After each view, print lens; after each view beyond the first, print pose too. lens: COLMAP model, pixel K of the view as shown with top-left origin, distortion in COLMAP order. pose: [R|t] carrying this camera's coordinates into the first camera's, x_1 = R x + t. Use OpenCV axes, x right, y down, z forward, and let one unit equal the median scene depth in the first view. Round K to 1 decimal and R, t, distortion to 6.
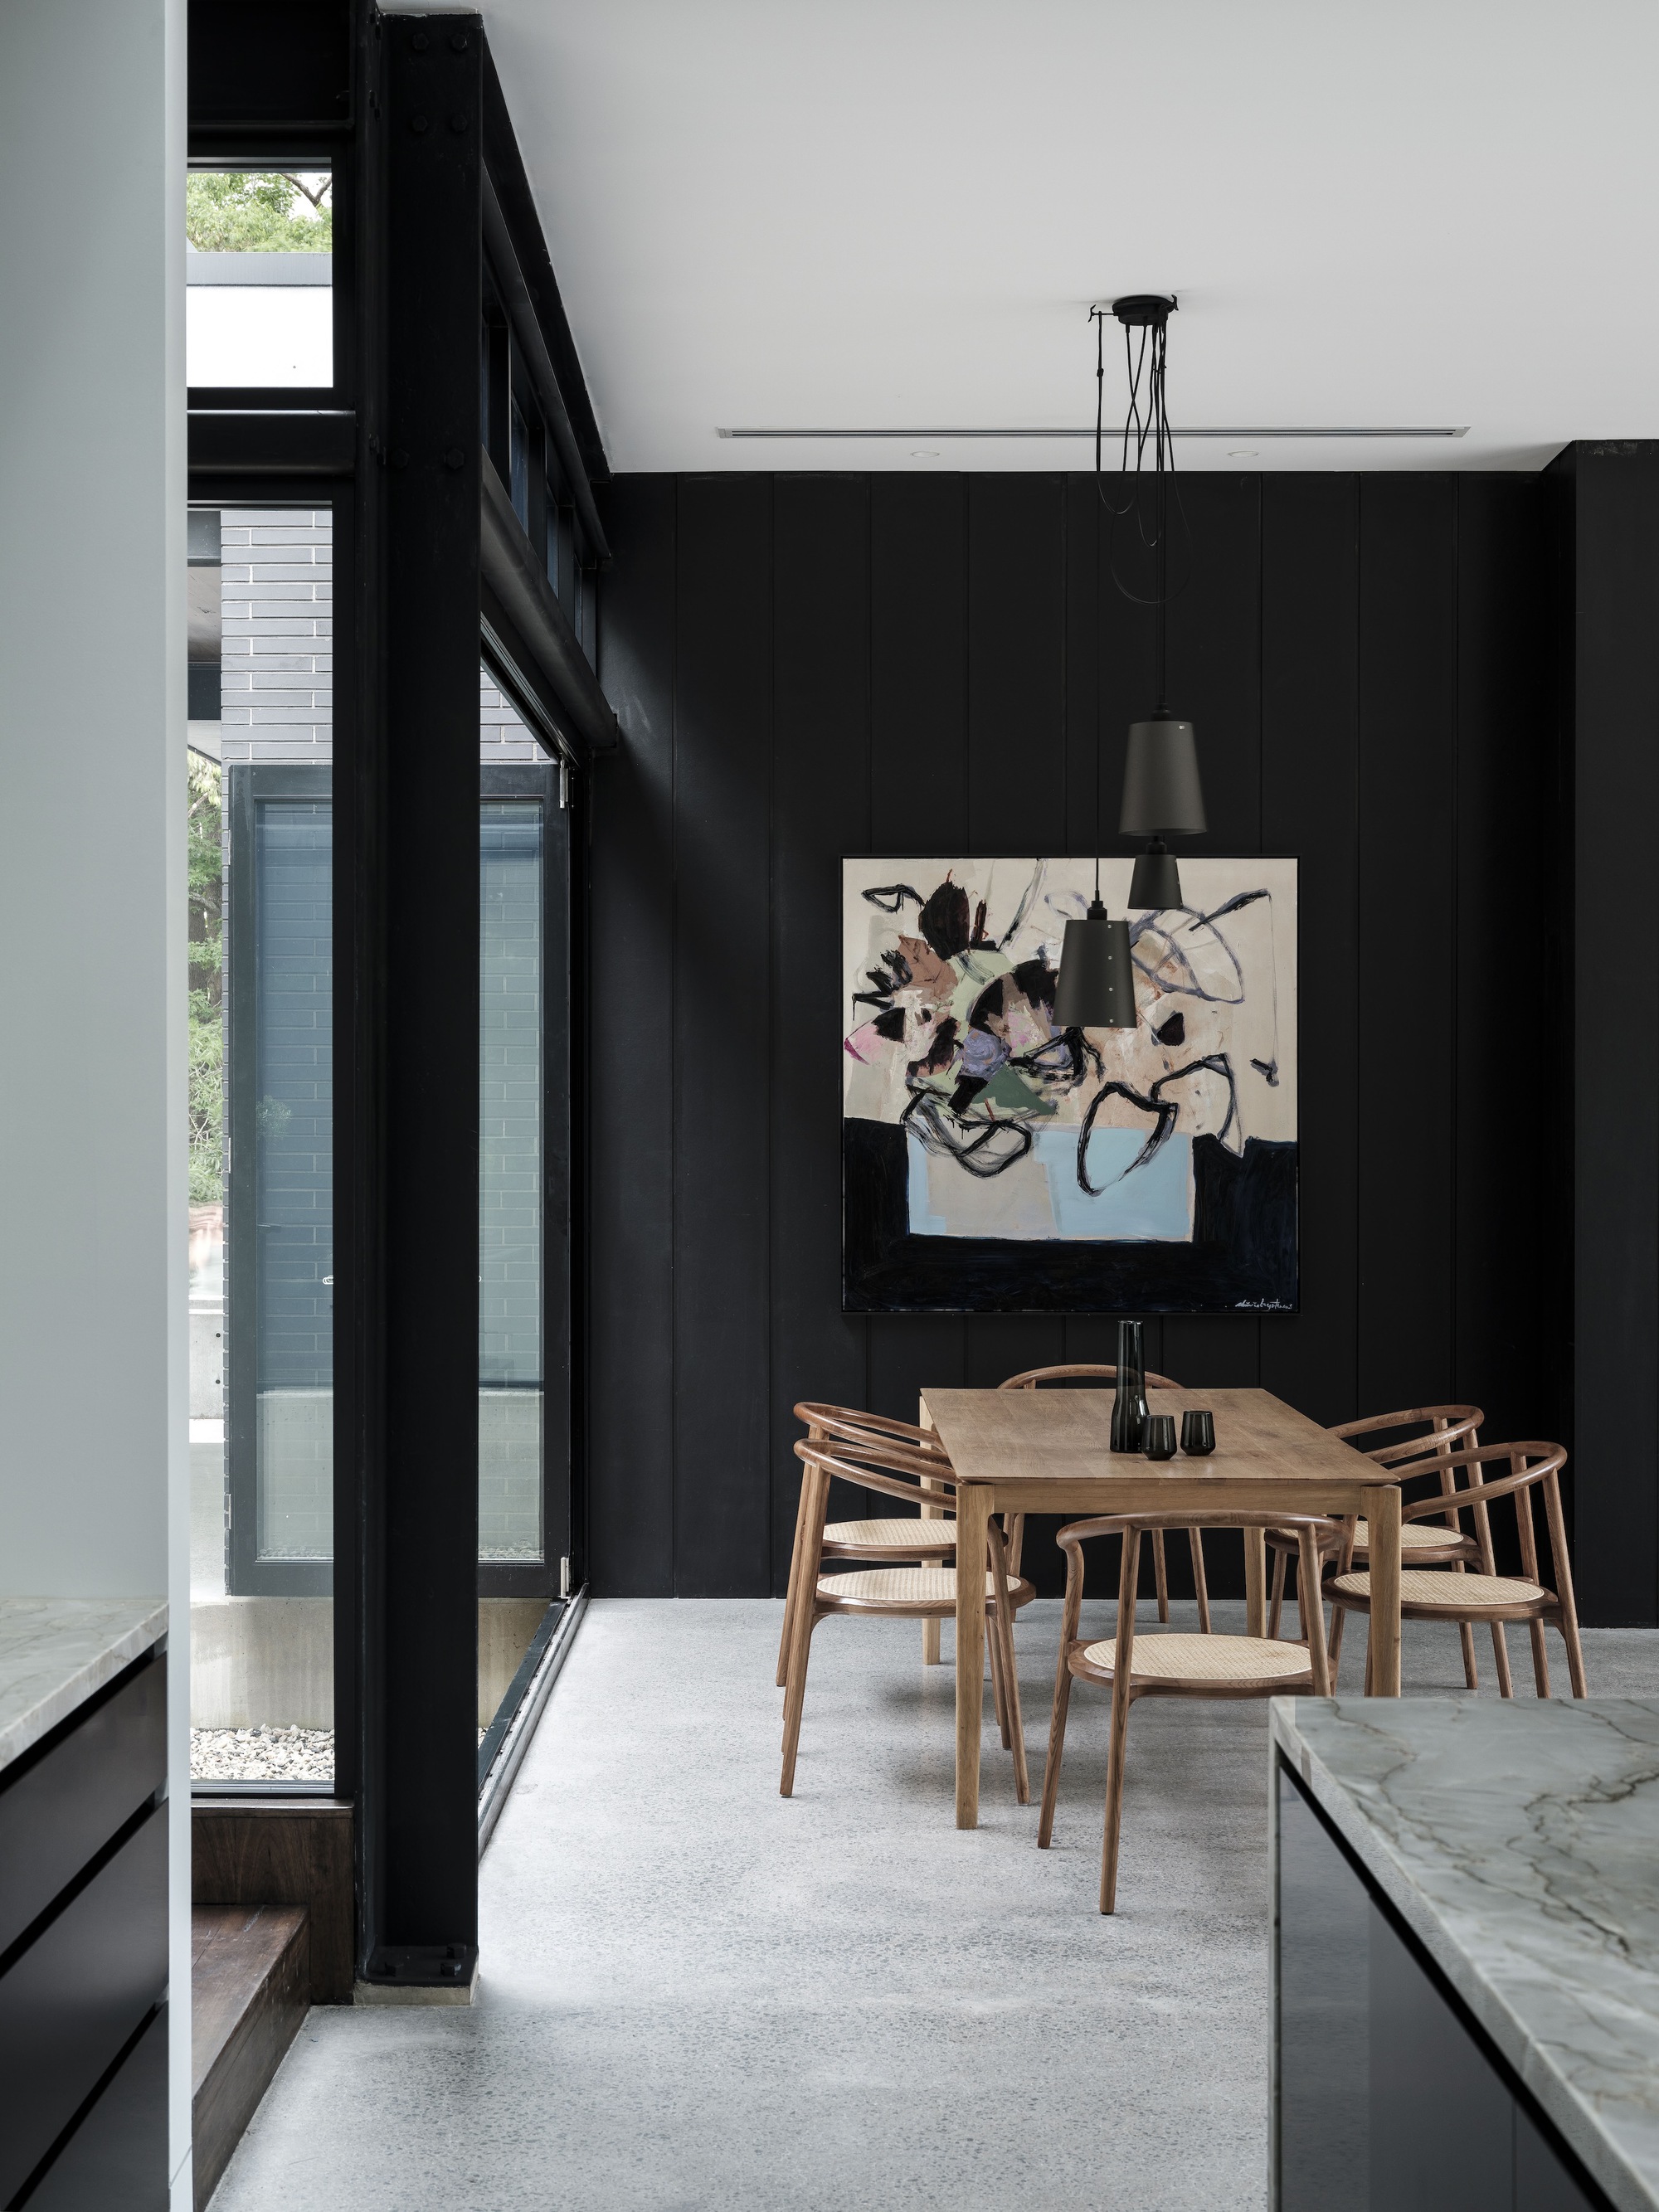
lens RADIAL K [[3233.5, 0, 805.1], [0, 3233.5, 1084.2], [0, 0, 1]] dist [-0.012056, 0.000000]
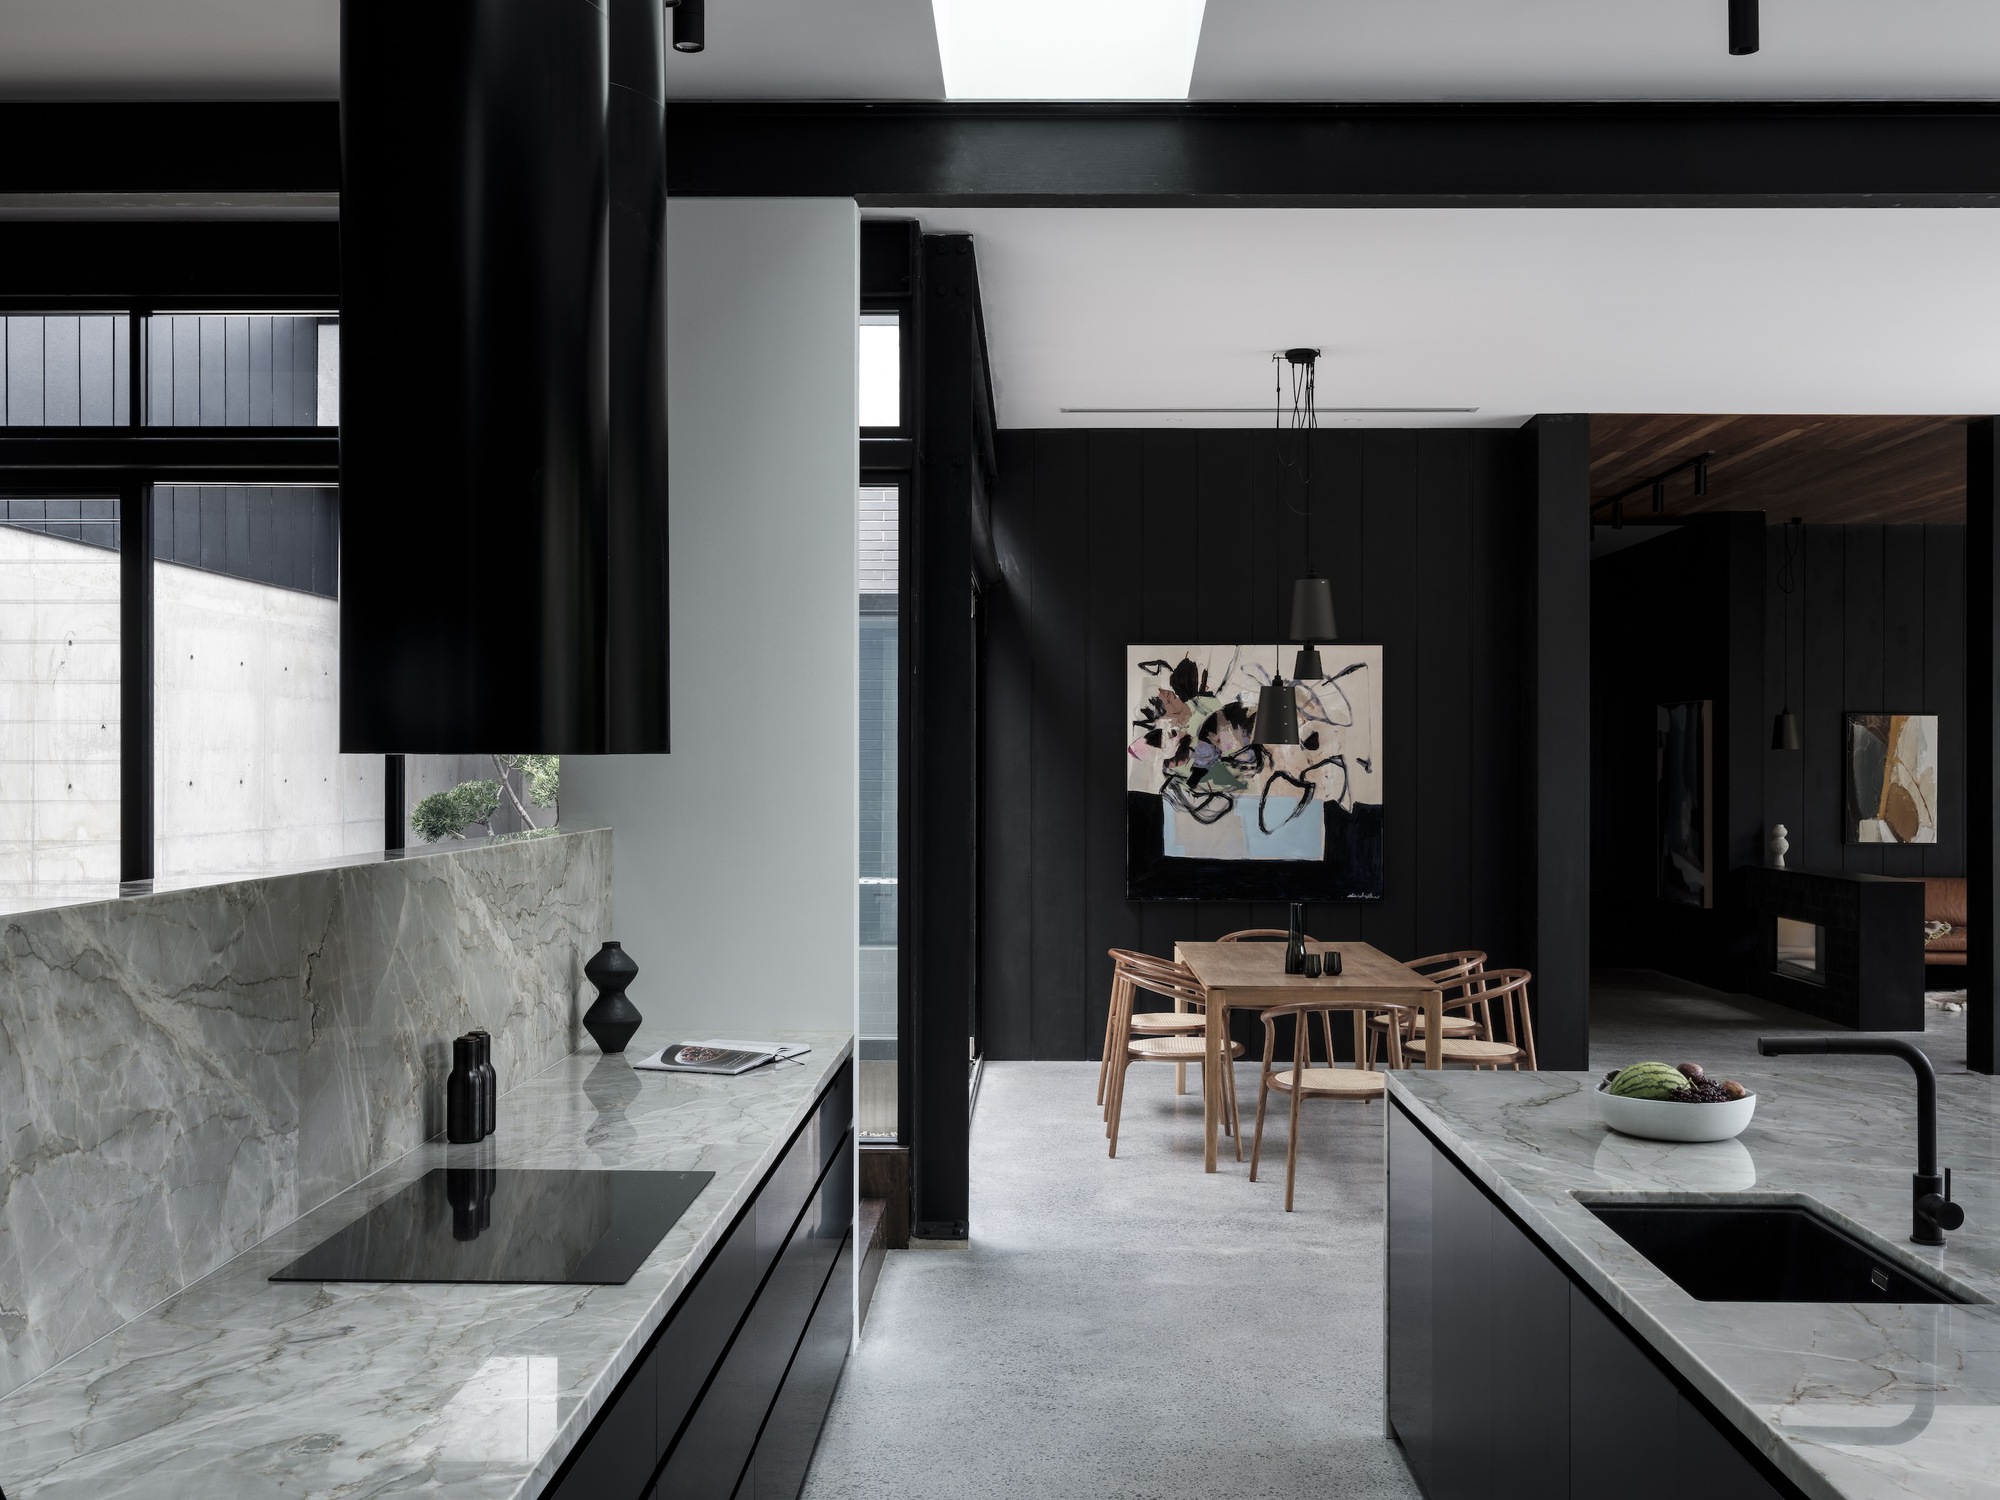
lens RADIAL K [[2093.9, 0, 1034.0], [0, 2093.9, 748.9], [0, 0, 1]] dist [-0.028051, 0.000000]
pose [[0.999965, 0.000805, -0.008309, -0.036230], [-0.000839, 0.999991, -0.004106, -0.009526], [0.008305, 0.004113, 0.999957, -0.184390]]
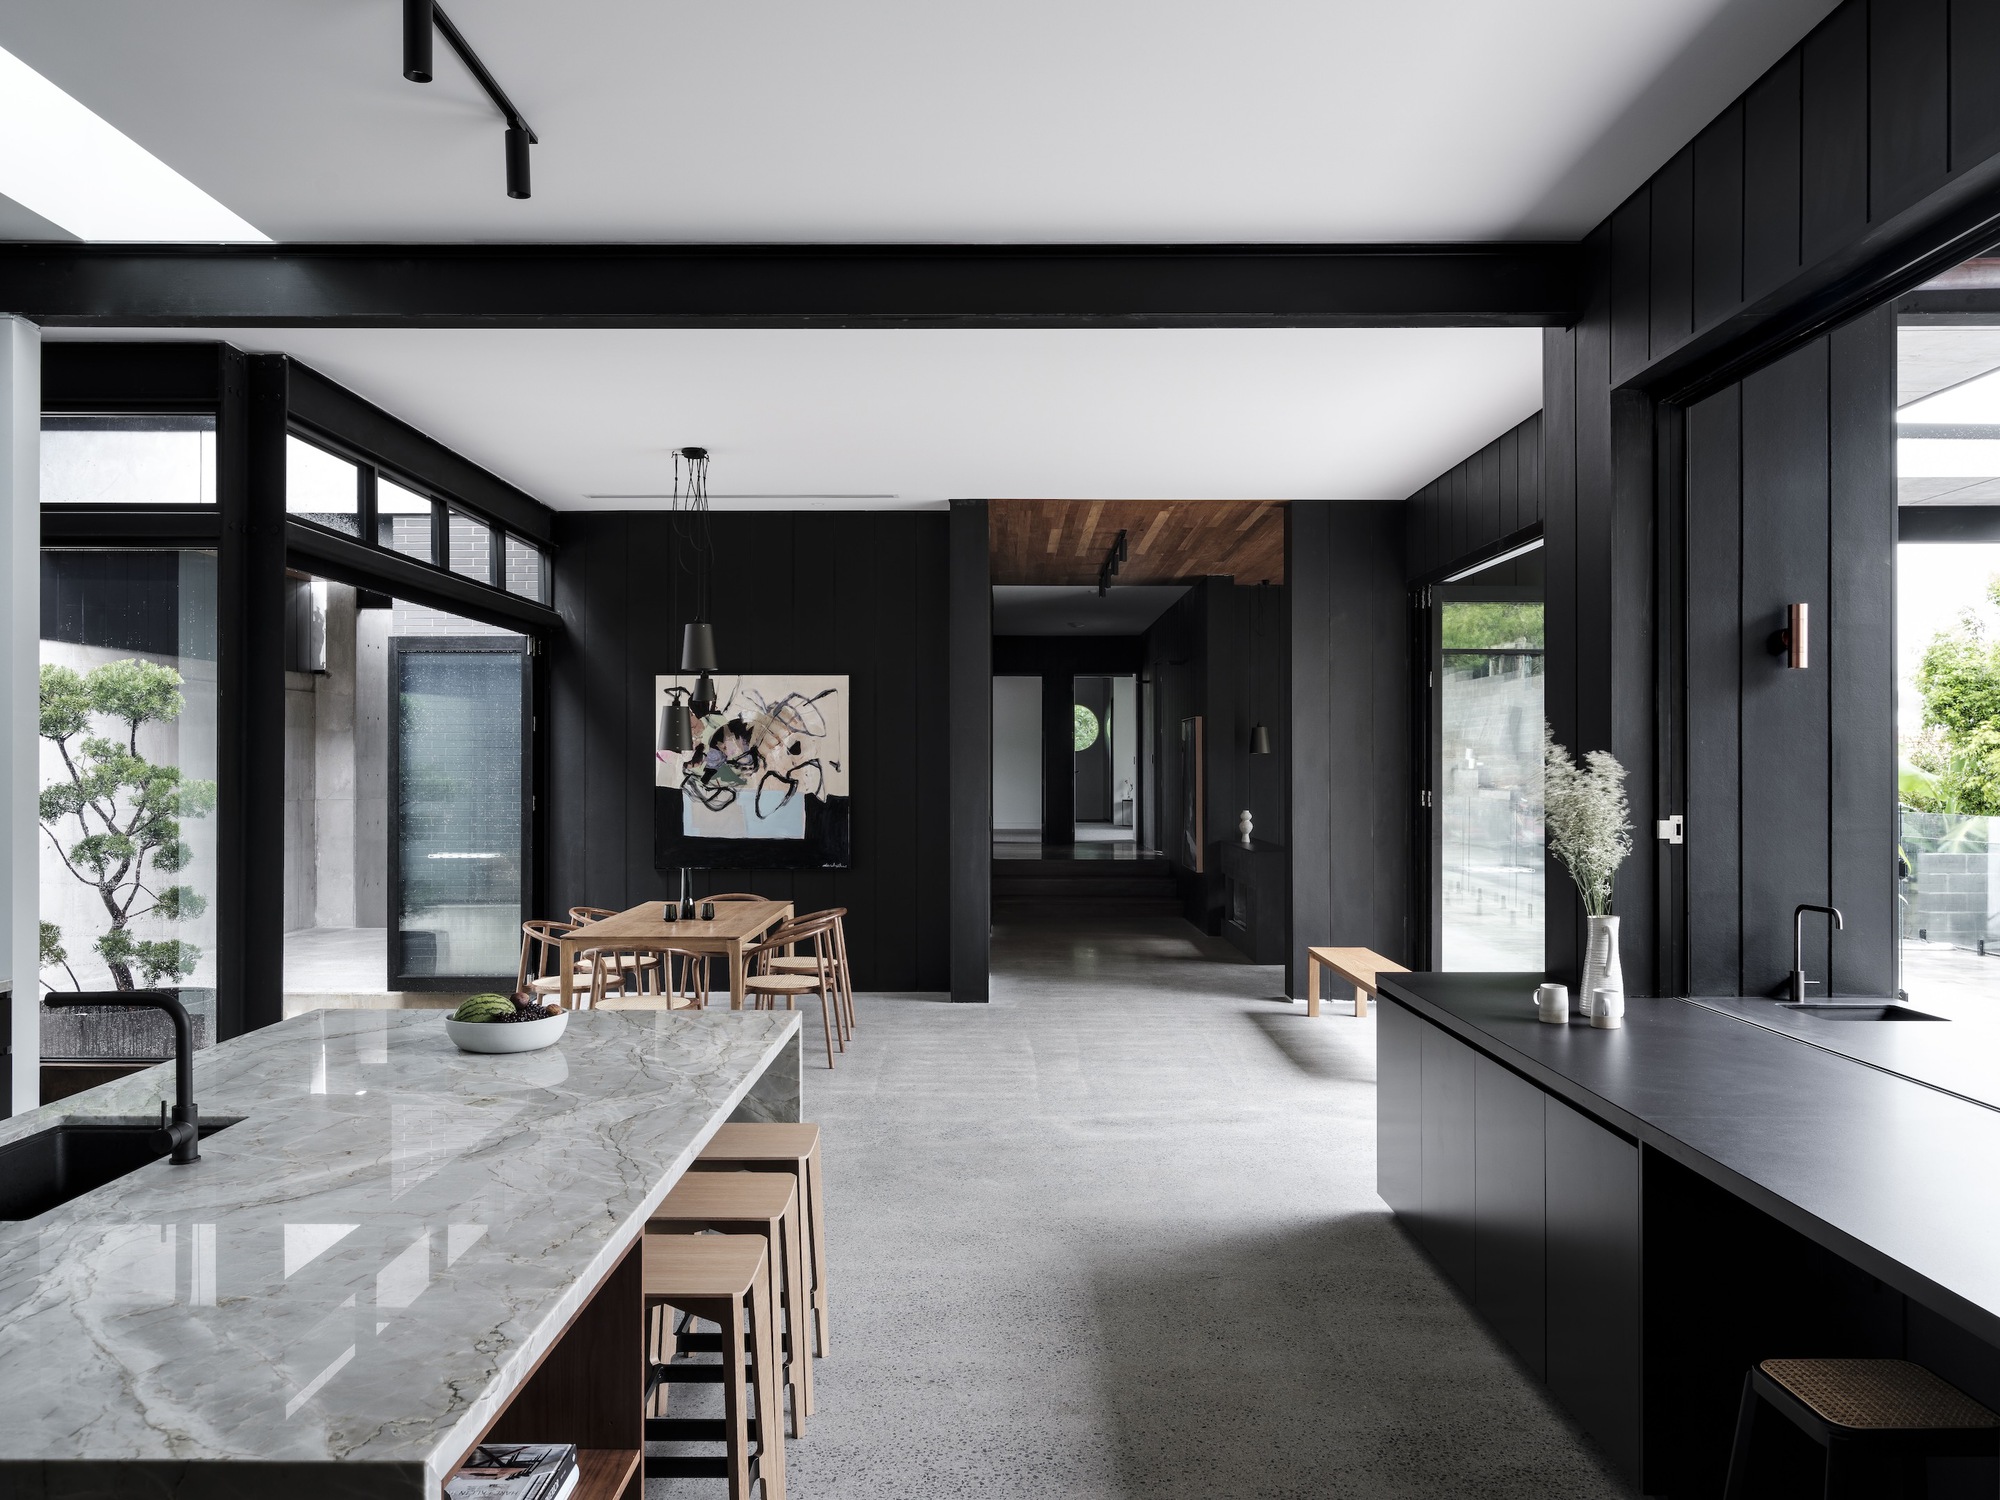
lens RADIAL K [[1560.4, 0, 994.3], [0, 1560.4, 762.2], [0, 0, 1]] dist [0.046581, 0.005090]
pose [[0.999993, -0.001988, -0.003247, 0.316277], [0.001984, 0.999997, -0.001033, -0.006432], [0.003249, 0.001026, 0.999994, -0.162041]]
